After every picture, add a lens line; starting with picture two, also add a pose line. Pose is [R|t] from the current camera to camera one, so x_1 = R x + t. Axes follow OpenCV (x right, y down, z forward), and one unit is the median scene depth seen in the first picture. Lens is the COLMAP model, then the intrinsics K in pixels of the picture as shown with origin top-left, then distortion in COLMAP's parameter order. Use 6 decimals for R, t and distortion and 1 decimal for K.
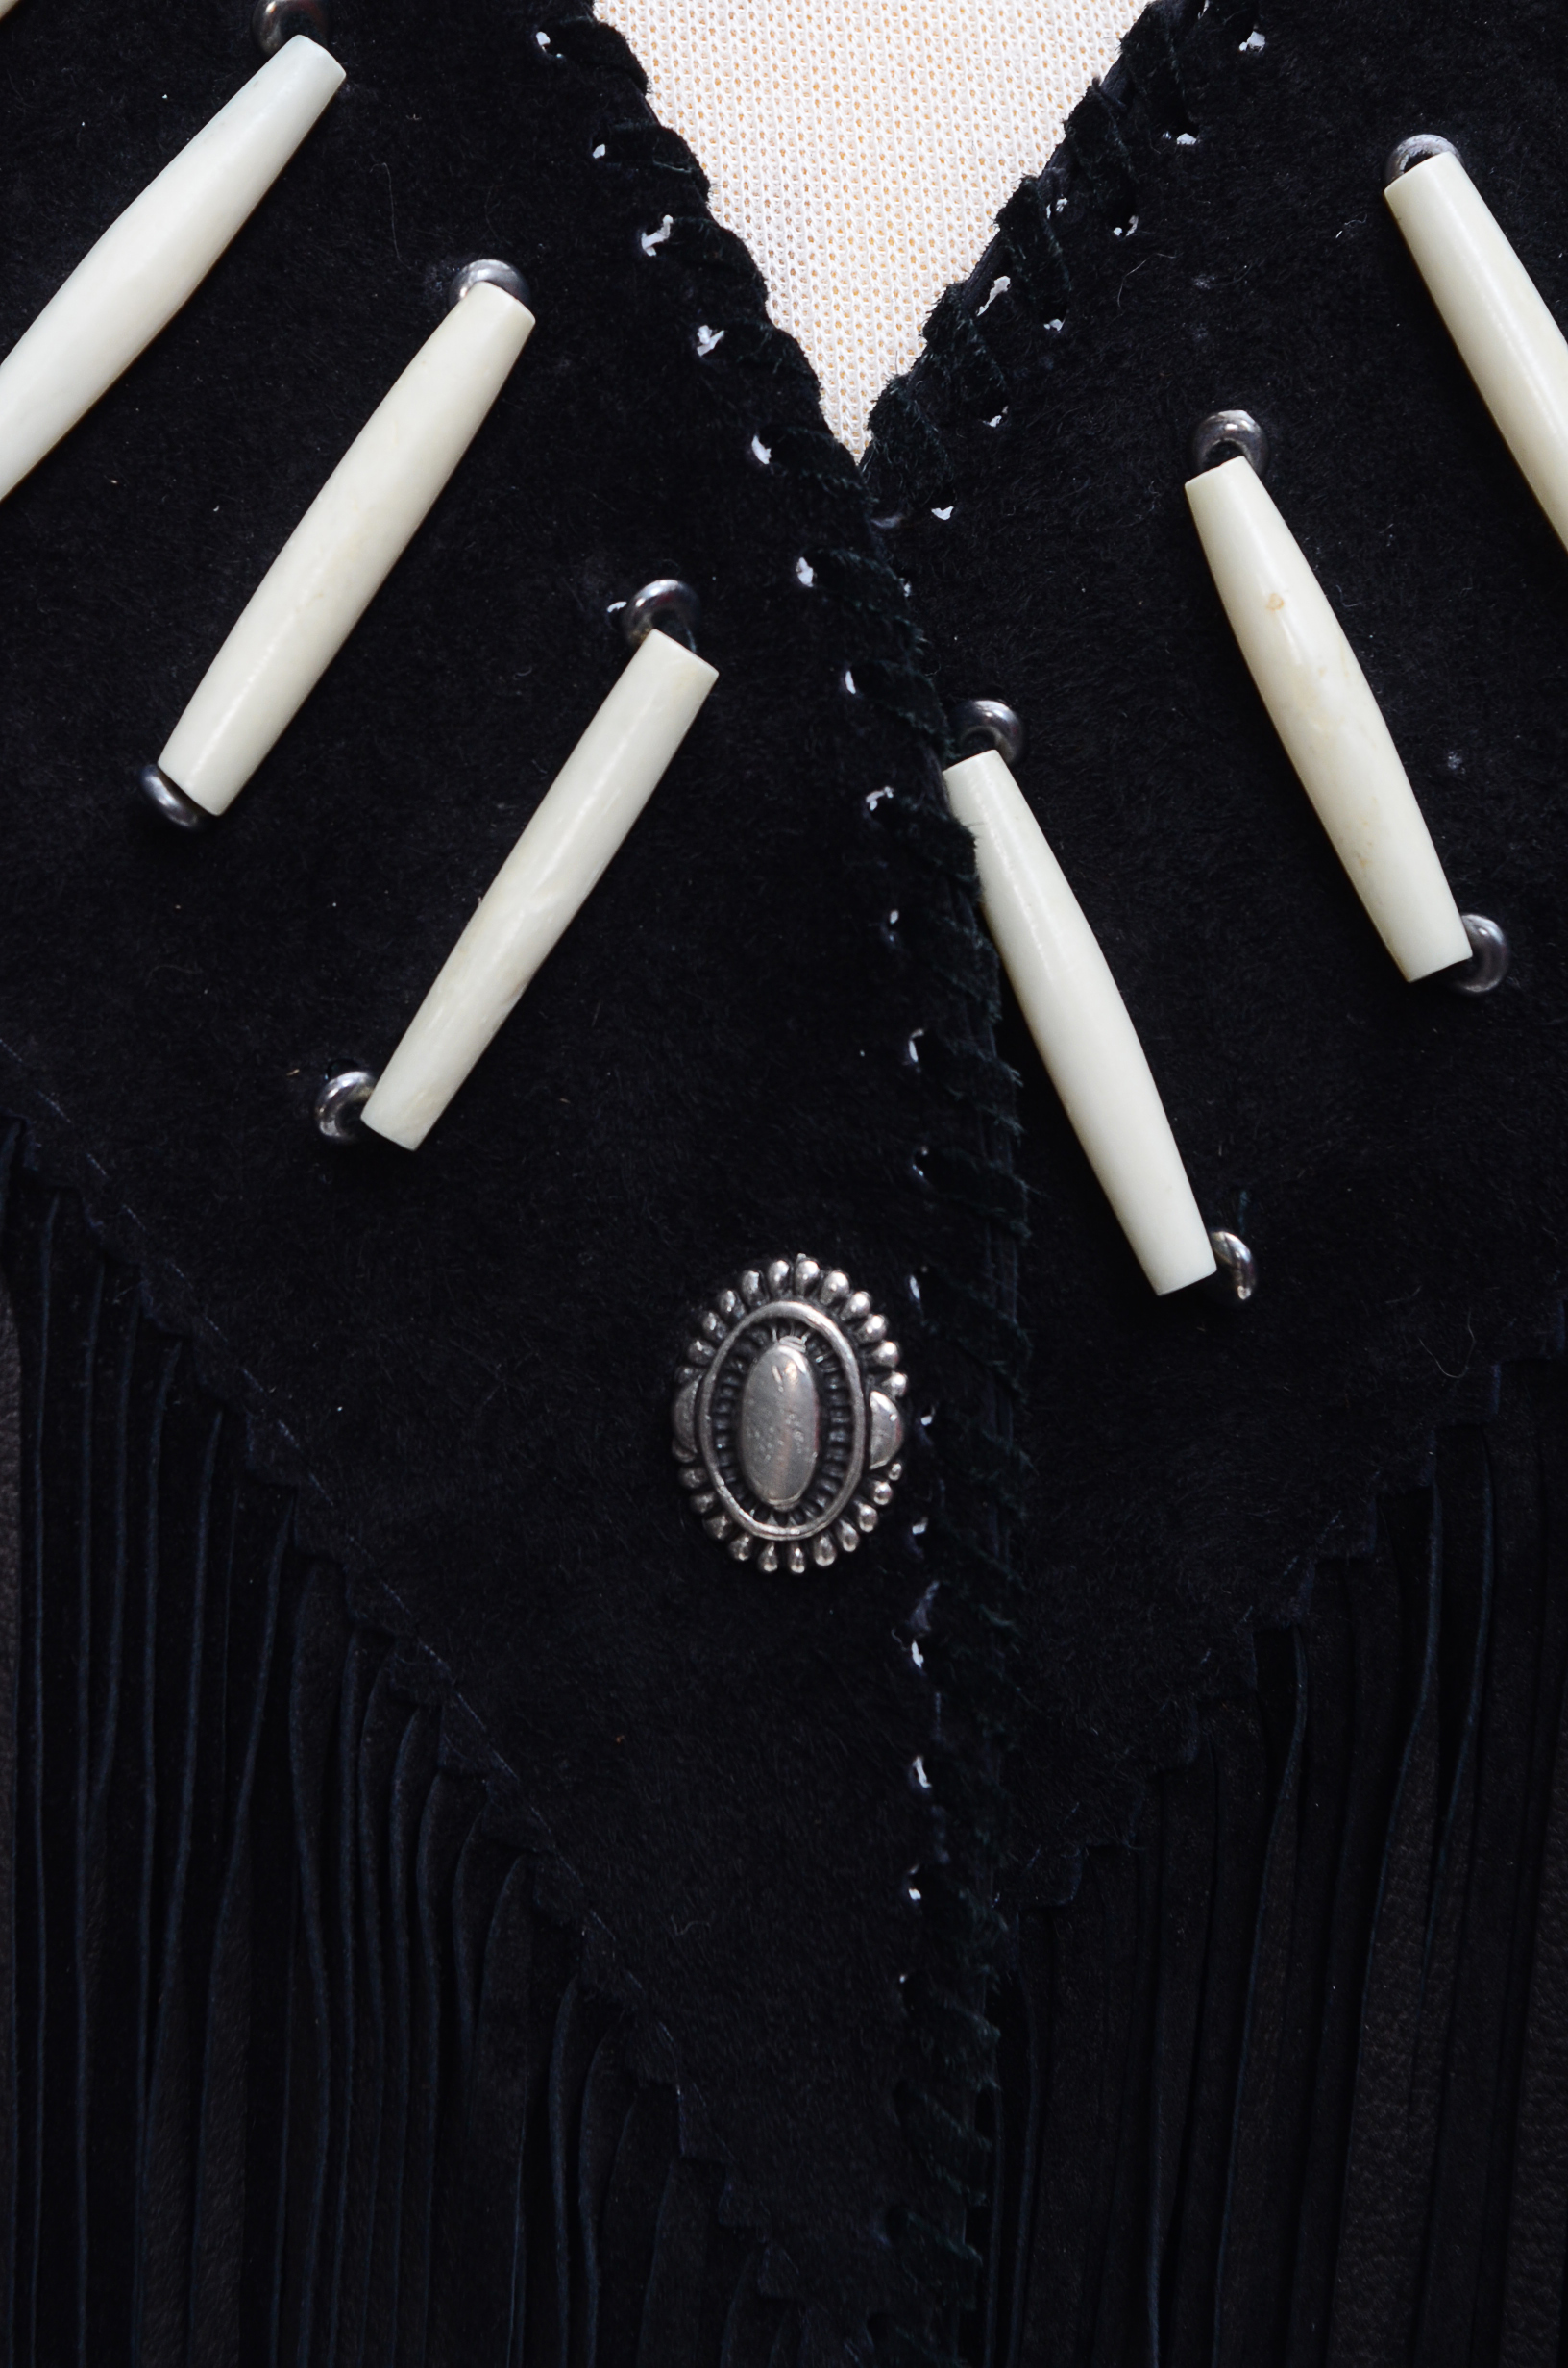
lens RADIAL K [[5323.7, 0, 784.0], [0, 5323.7, 1184.0], [0, 0, 1]] dist [0.082718, -0.011584]
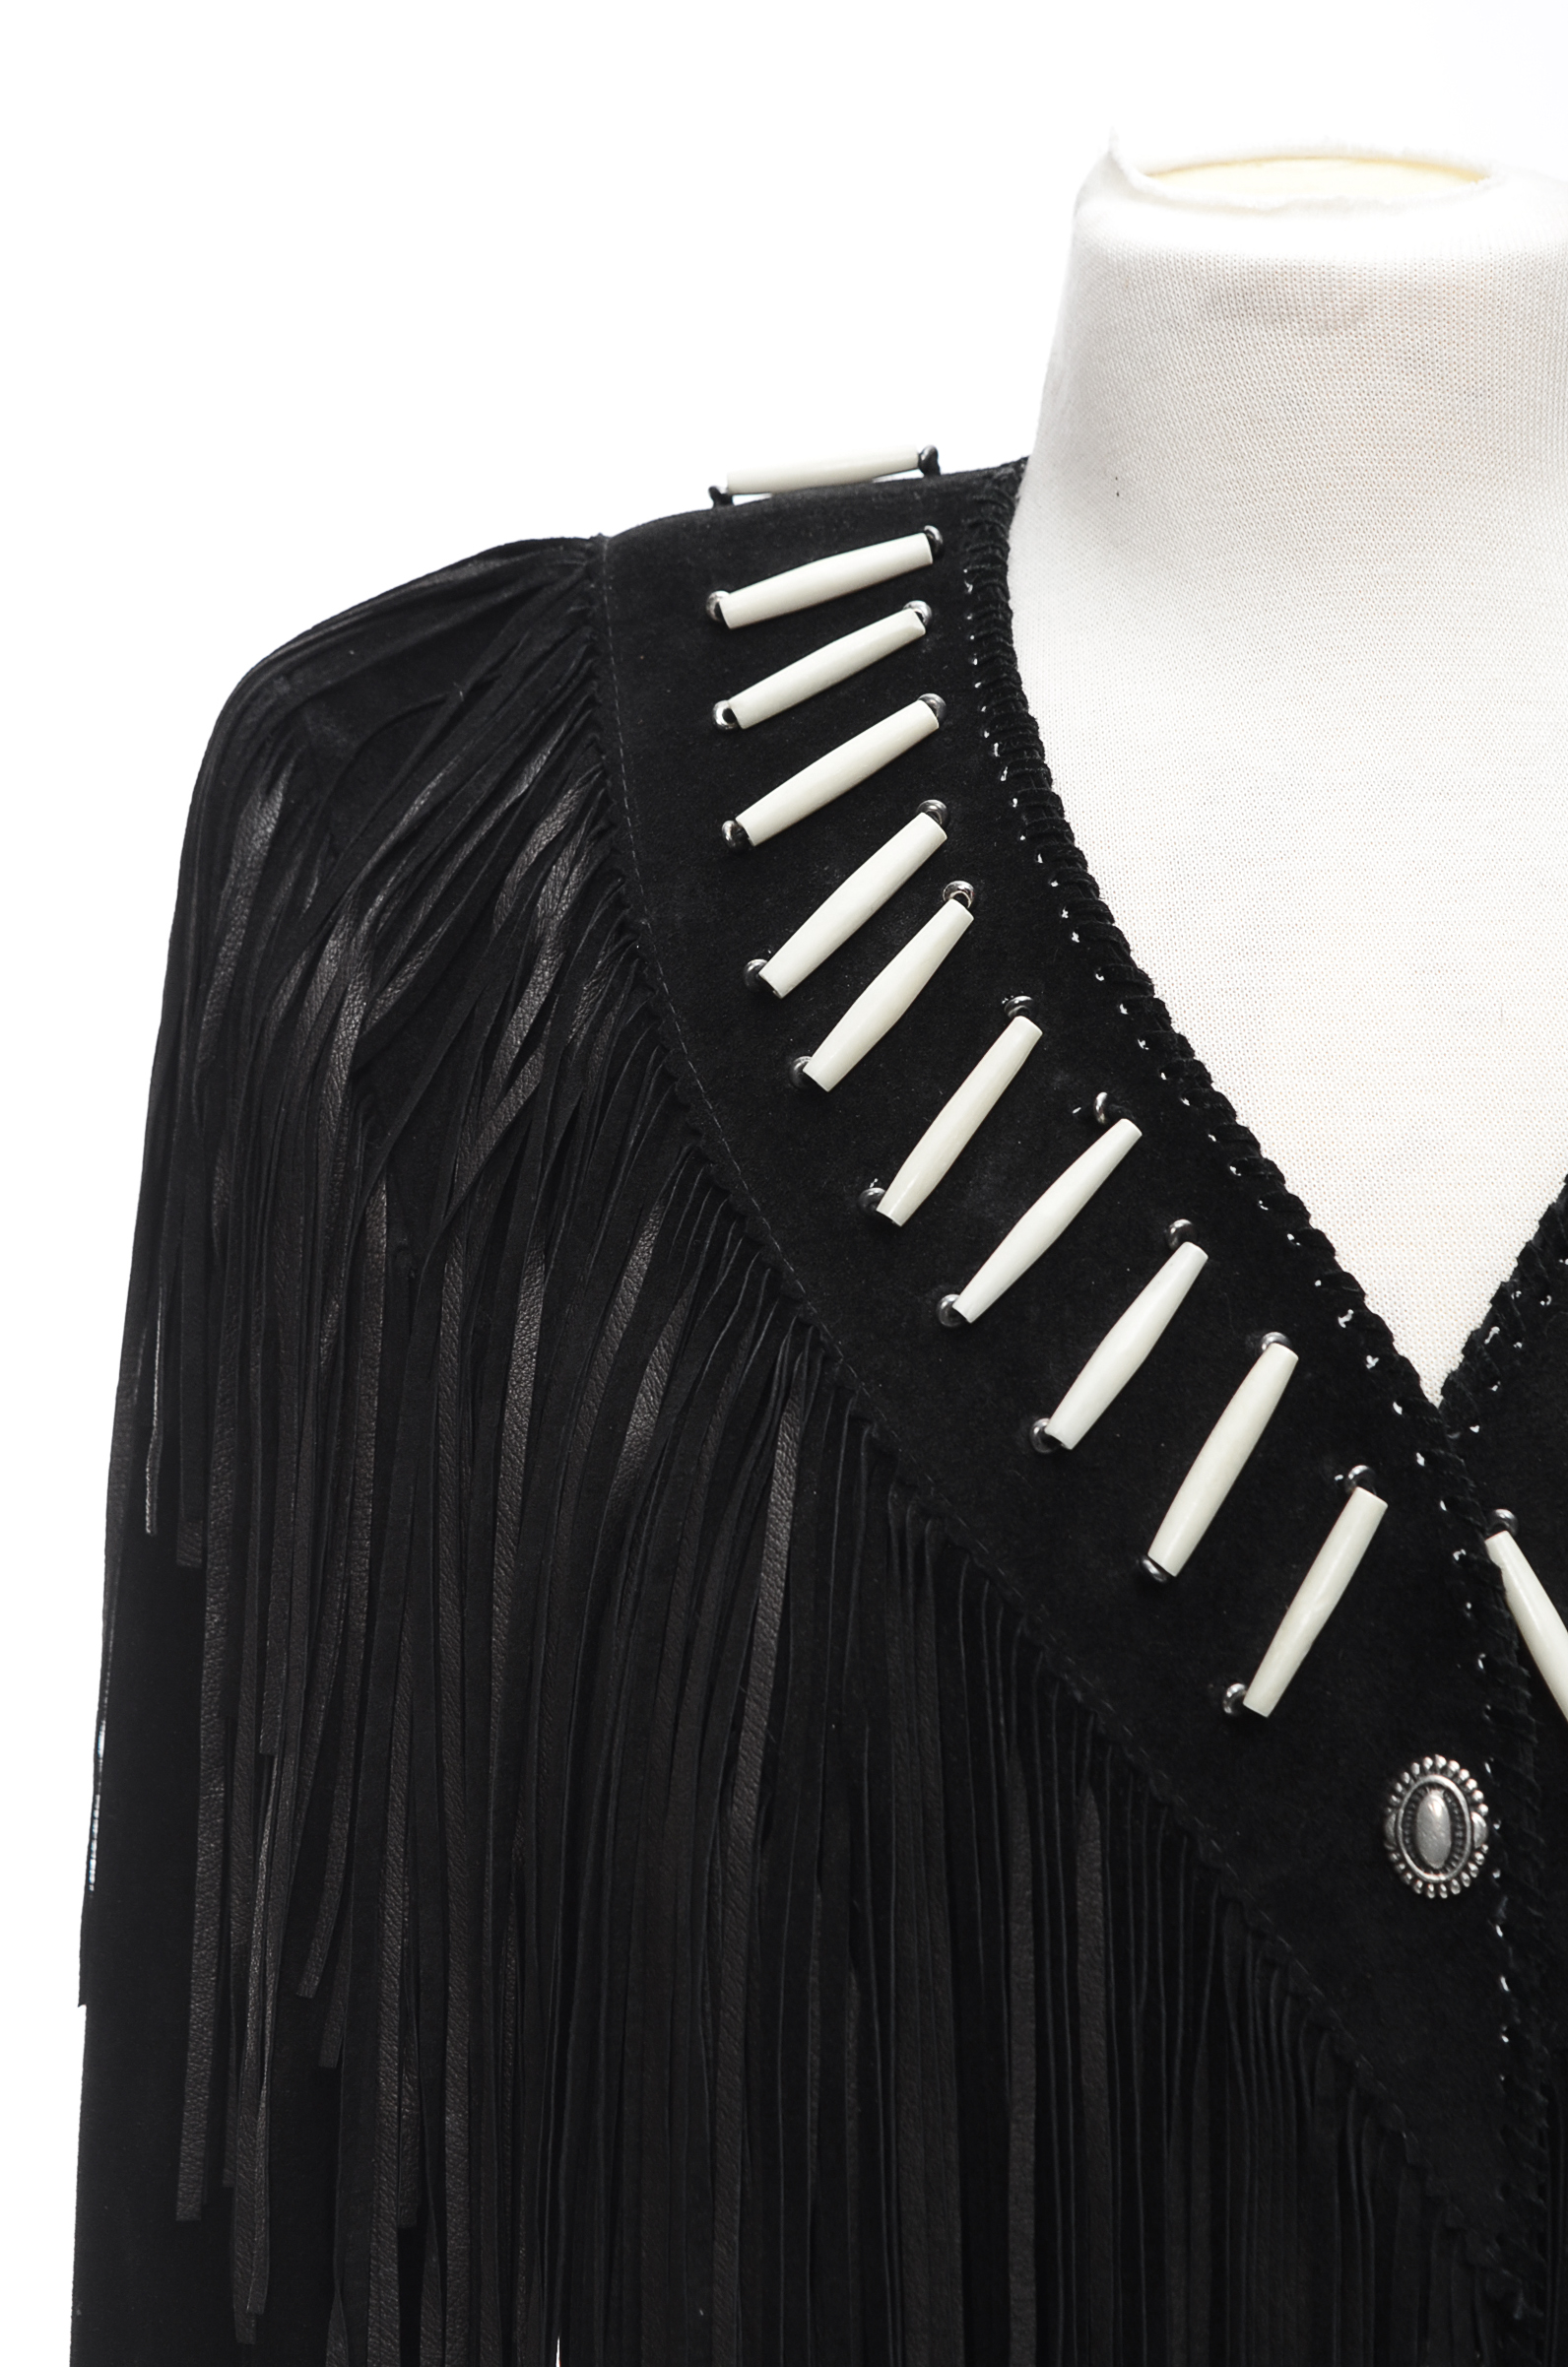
lens RADIAL K [[5358.0, 0, 784.0], [0, 5358.0, 1183.5], [0, 0, 1]] dist [0.059086, 0.296788]
pose [[0.997675, -0.053562, -0.042141, -0.165831], [0.046926, 0.988292, -0.145179, 0.091721], [0.049424, 0.142864, 0.988508, -1.325401]]
